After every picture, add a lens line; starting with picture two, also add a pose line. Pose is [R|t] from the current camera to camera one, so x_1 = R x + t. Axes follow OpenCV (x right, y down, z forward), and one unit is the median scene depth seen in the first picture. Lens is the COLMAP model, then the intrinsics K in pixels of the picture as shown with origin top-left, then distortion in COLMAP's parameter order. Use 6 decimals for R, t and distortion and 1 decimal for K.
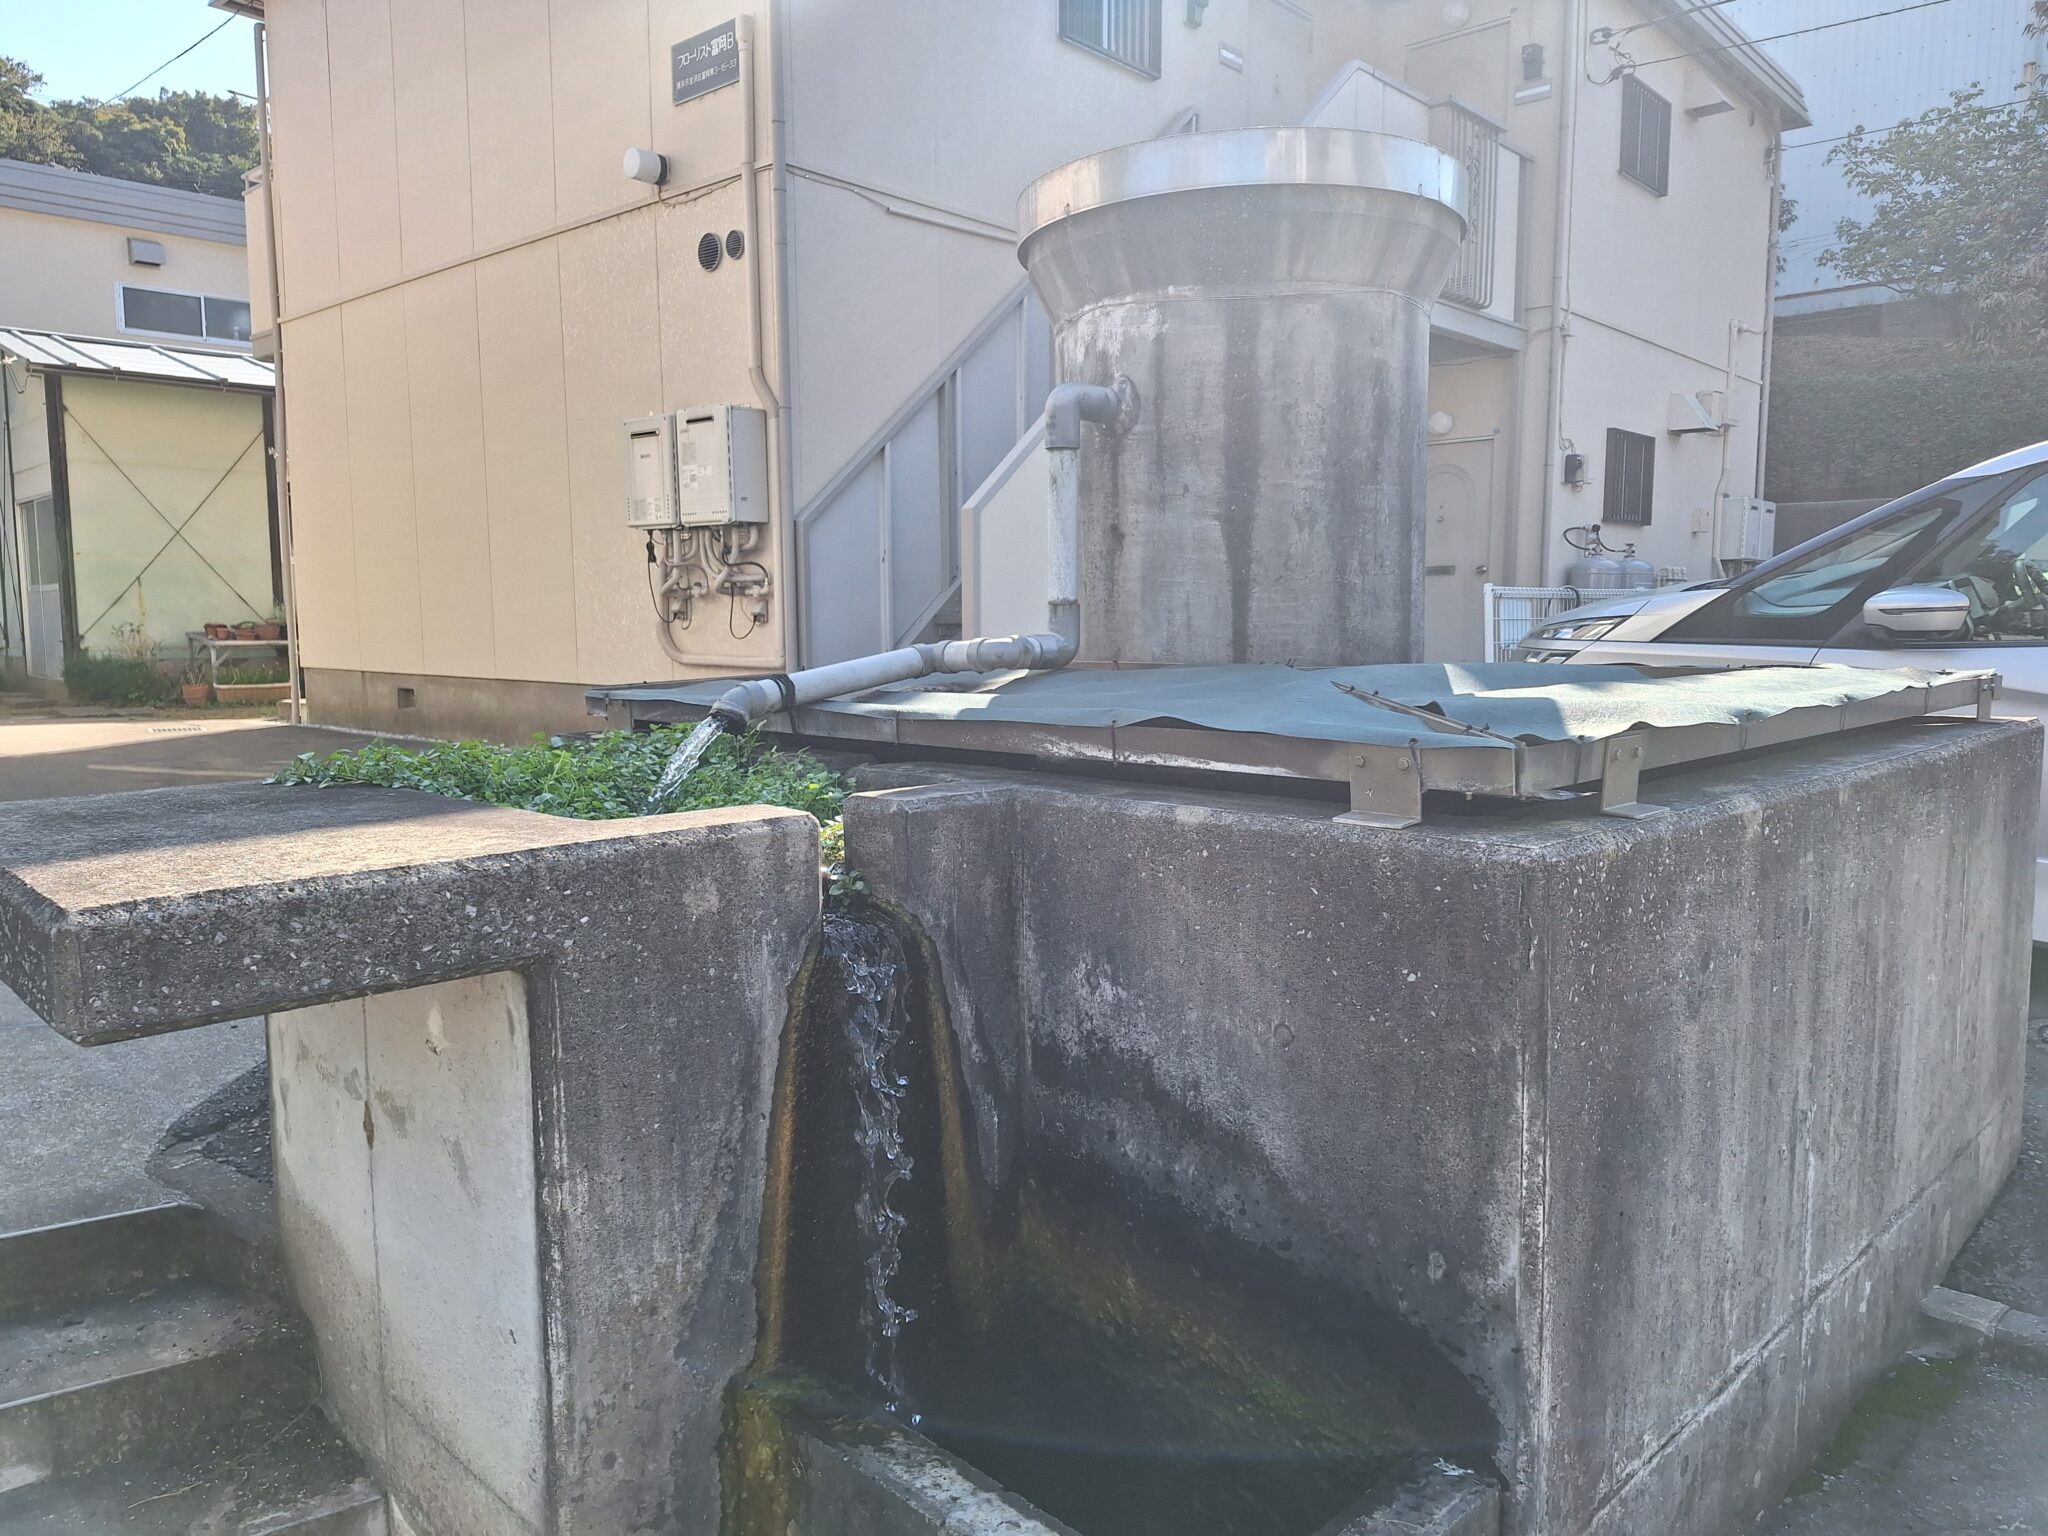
lens RADIAL K [[1433.9, 0, 998.8], [0, 1433.9, 782.3], [0, 0, 1]] dist [0.144714, -0.216455]
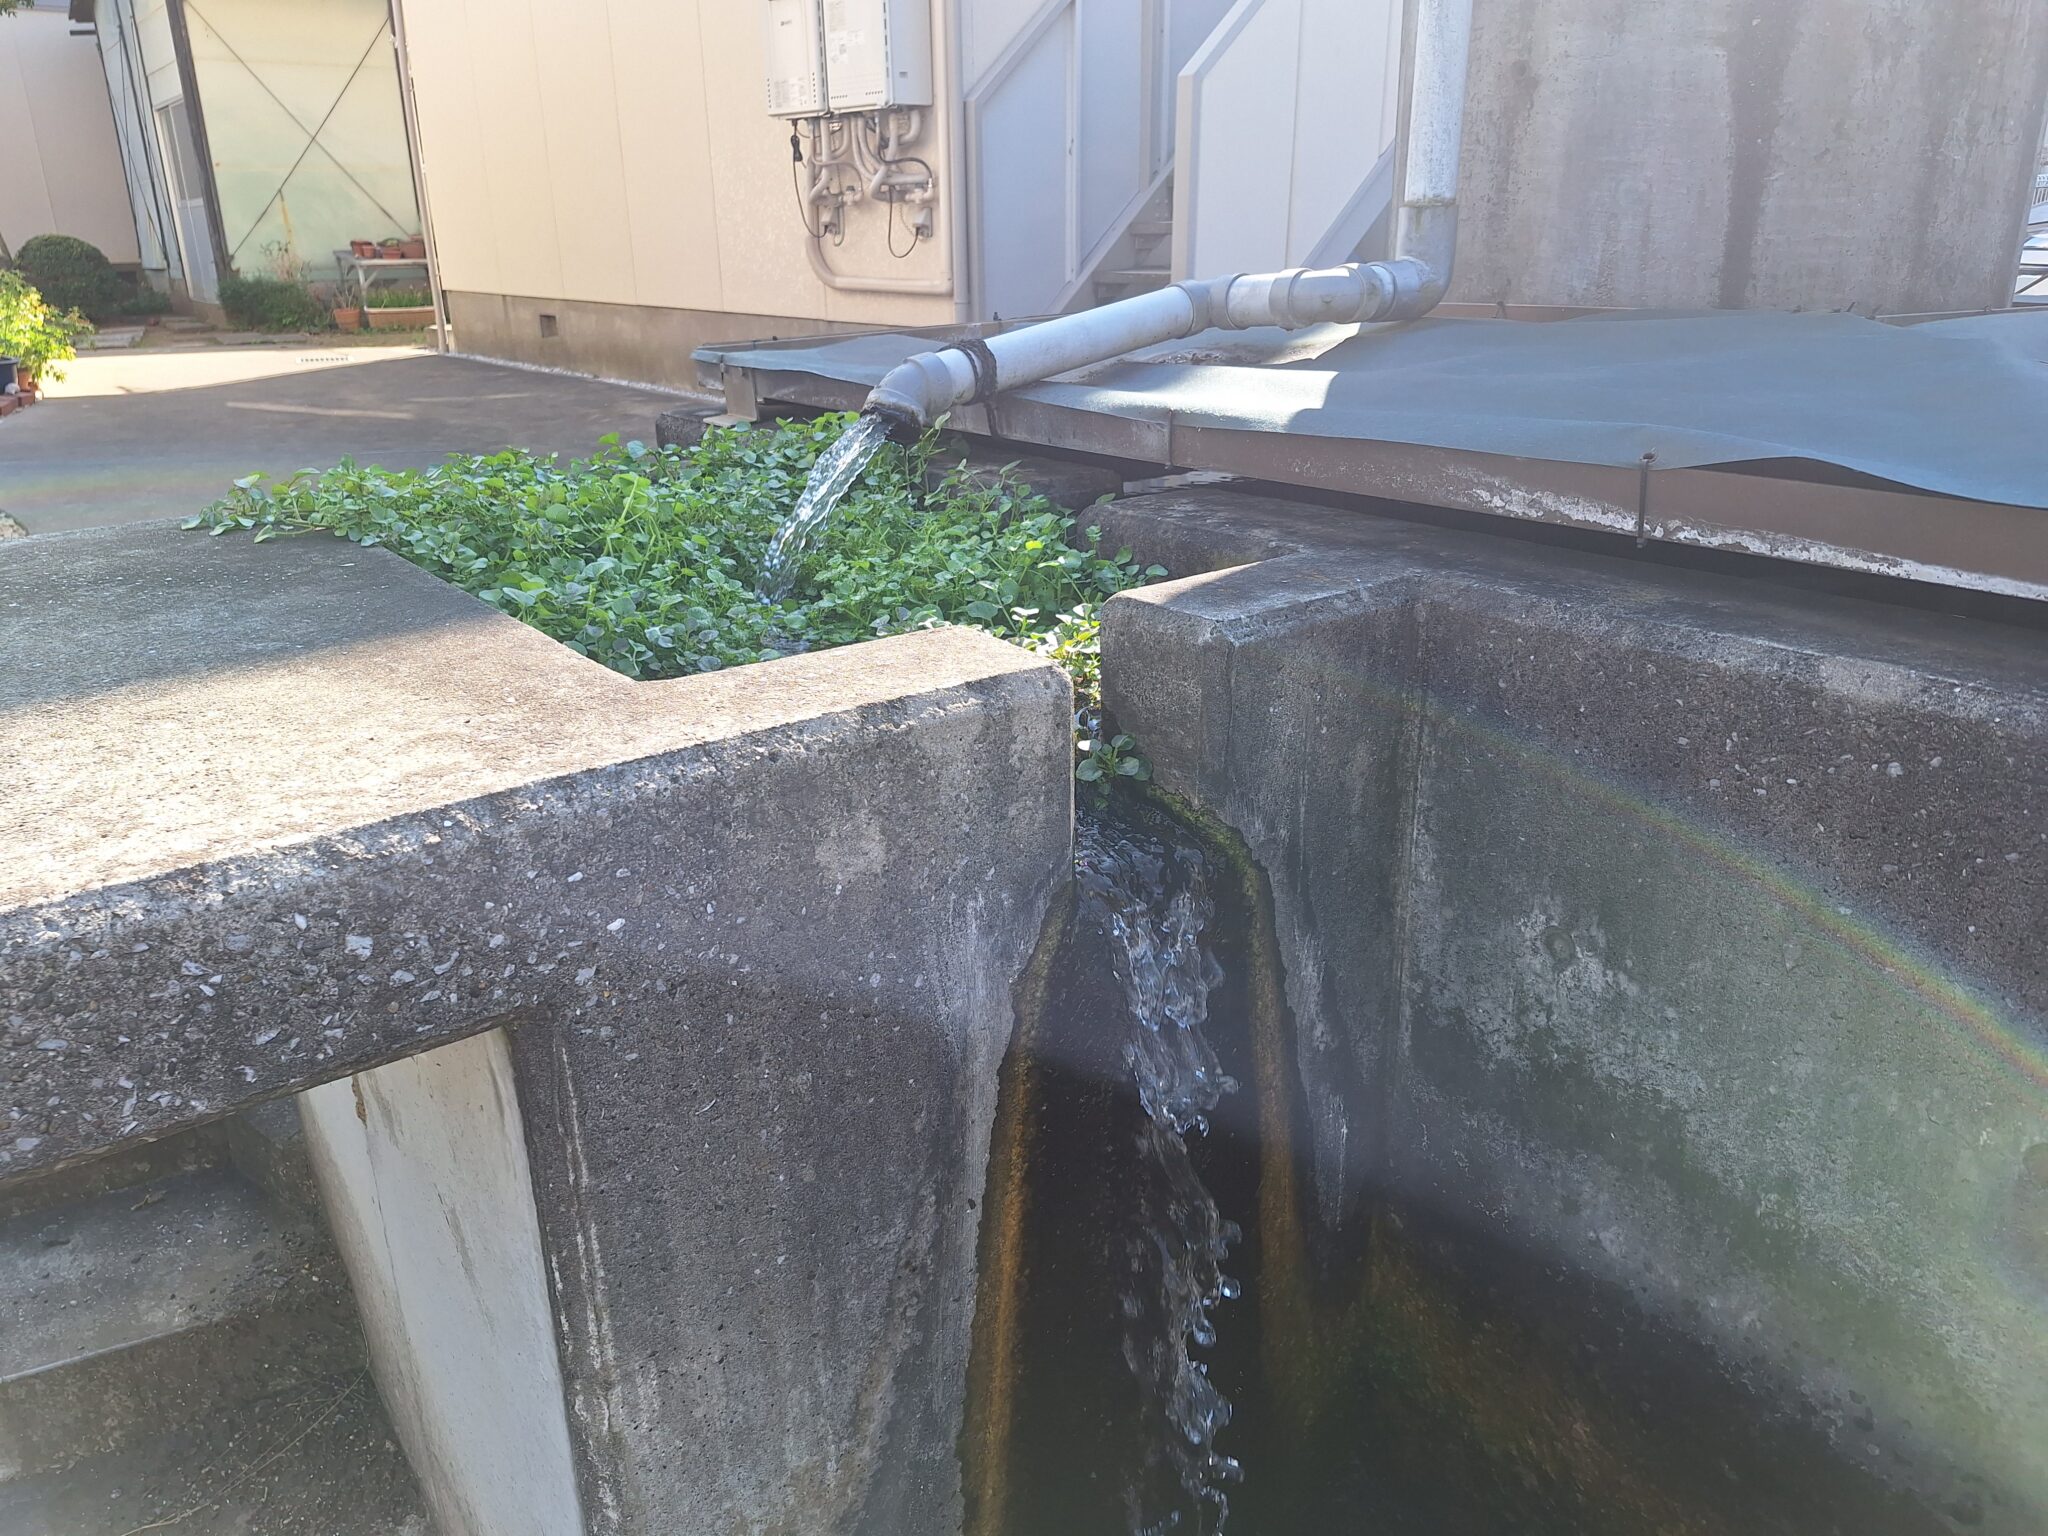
lens RADIAL K [[1433.9, 0, 998.8], [0, 1433.9, 782.3], [0, 0, 1]] dist [0.144714, -0.216455]
pose [[0.993702, 0.029648, -0.108059, -0.084059], [-0.001832, 0.968530, 0.248890, -0.057424], [0.112037, -0.247125, 0.962485, 0.438683]]
